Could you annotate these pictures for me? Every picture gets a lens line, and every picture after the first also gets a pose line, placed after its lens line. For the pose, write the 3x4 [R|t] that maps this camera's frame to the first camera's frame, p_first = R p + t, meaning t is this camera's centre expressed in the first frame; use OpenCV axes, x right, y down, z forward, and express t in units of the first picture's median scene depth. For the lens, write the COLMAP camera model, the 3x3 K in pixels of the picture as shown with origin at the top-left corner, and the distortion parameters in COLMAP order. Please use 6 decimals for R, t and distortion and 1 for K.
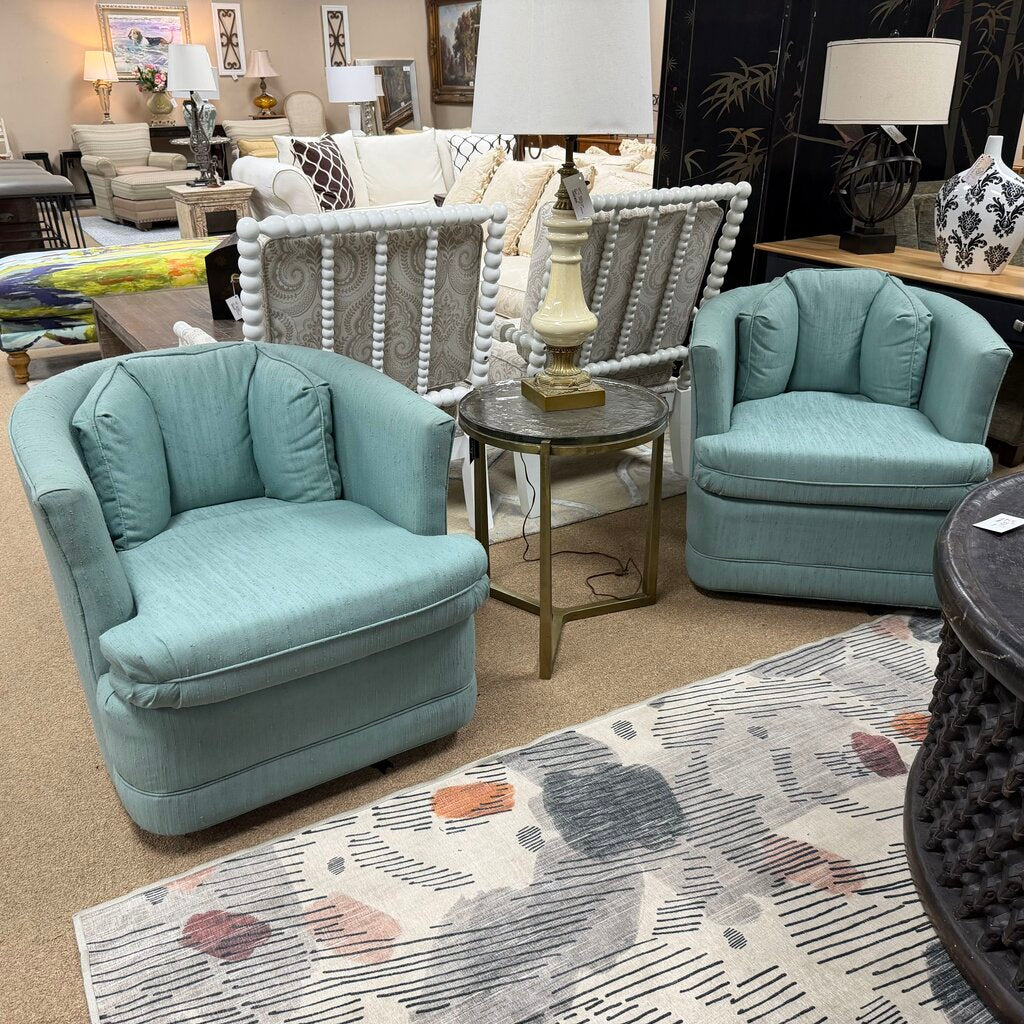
lens RADIAL K [[984.6, 0, 524.7], [0, 984.6, 503.9], [0, 0, 1]] dist [0.067632, -0.136369]
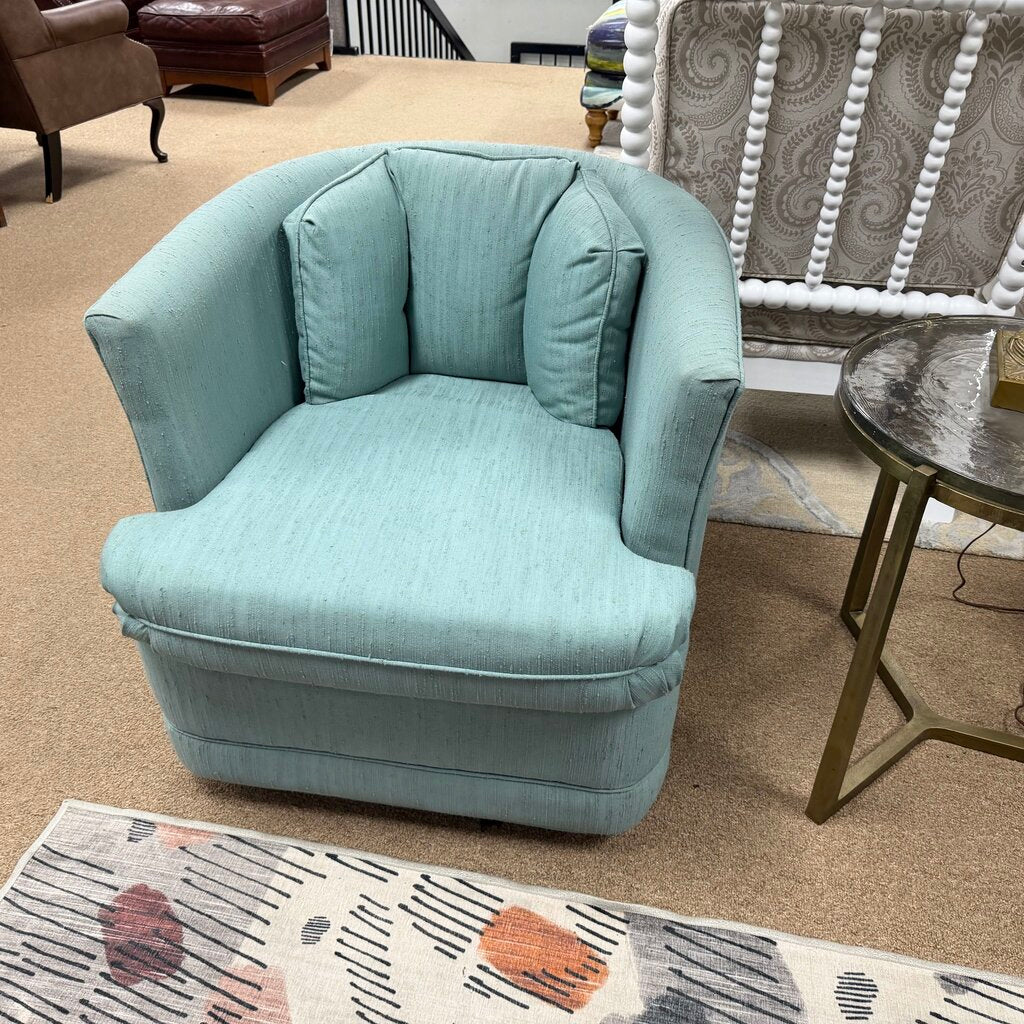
lens RADIAL K [[984.6, 0, 524.7], [0, 984.6, 503.9], [0, 0, 1]] dist [0.067632, -0.136369]
pose [[0.735473, 0.399301, -0.547392, 0.147415], [-0.276654, 0.914457, 0.295350, -0.132062], [0.618500, -0.065783, 0.783026, 0.423038]]
